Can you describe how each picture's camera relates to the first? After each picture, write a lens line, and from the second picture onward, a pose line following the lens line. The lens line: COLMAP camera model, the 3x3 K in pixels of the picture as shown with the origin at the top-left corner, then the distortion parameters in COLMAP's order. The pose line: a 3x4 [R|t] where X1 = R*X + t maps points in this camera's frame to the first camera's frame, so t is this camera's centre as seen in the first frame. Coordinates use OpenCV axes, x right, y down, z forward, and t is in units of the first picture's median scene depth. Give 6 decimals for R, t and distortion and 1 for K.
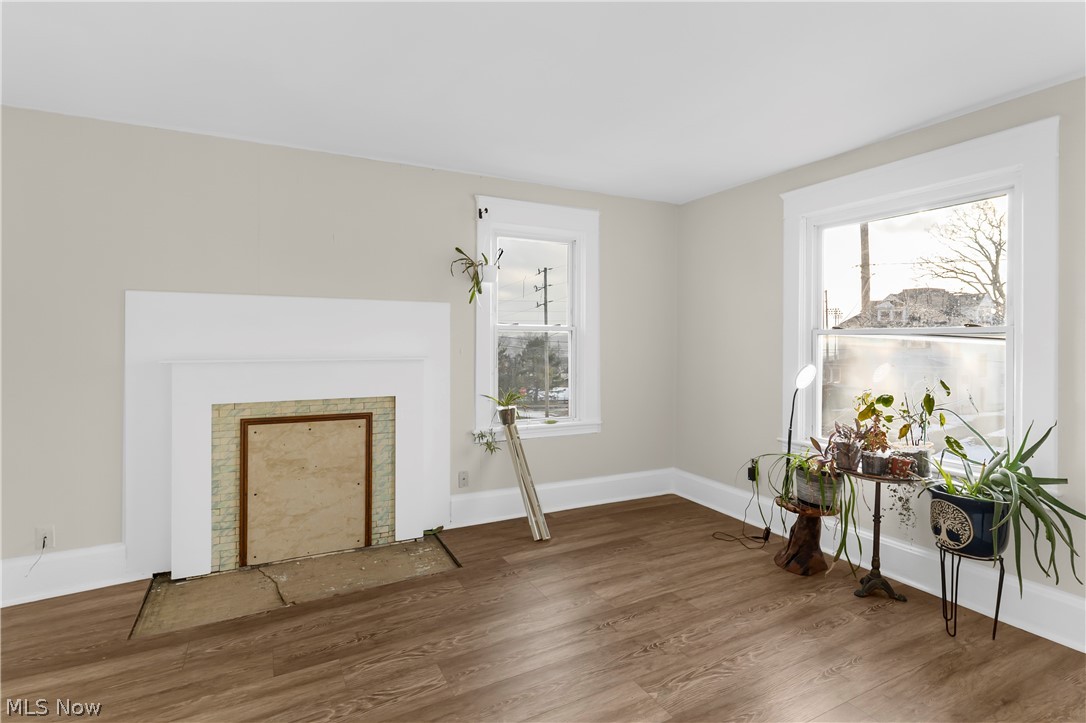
lens RADIAL K [[528.5, 0, 537.5], [0, 528.5, 352.9], [0, 0, 1]] dist [-0.004491, 0.001912]
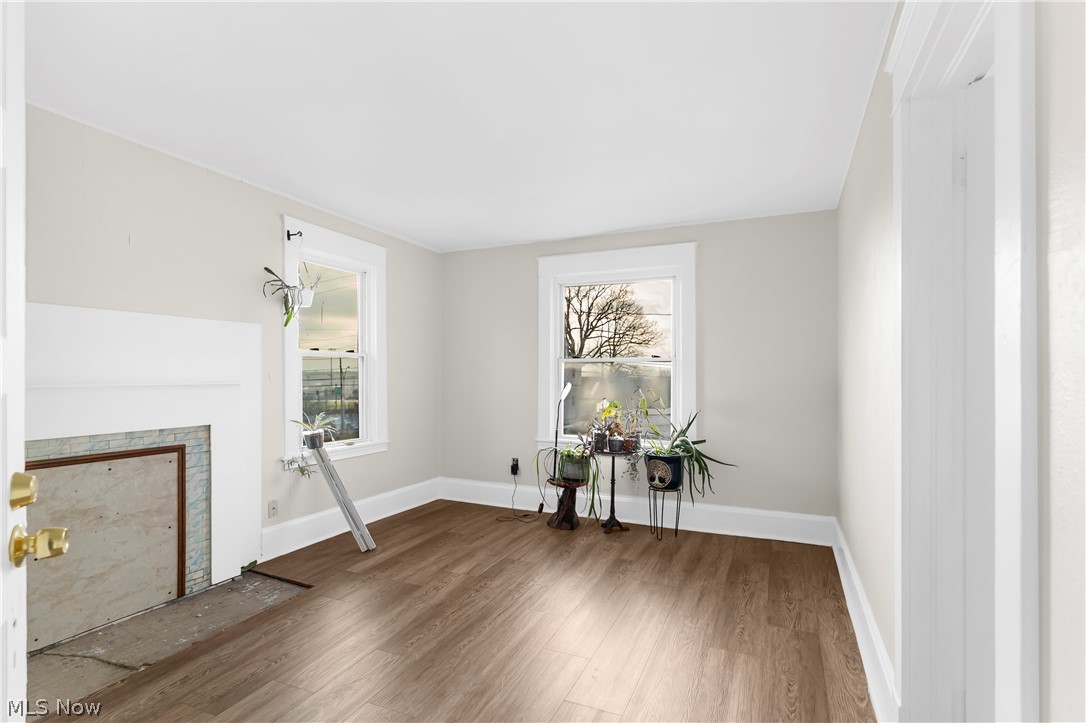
lens RADIAL K [[528.5, 0, 538.8], [0, 528.5, 385.6], [0, 0, 1]] dist [-0.004491, 0.001912]
pose [[0.784643, -0.016632, 0.619725, -0.409027], [0.015841, 0.999852, 0.006778, 0.018581], [-0.619746, 0.004499, 0.784790, -0.064306]]
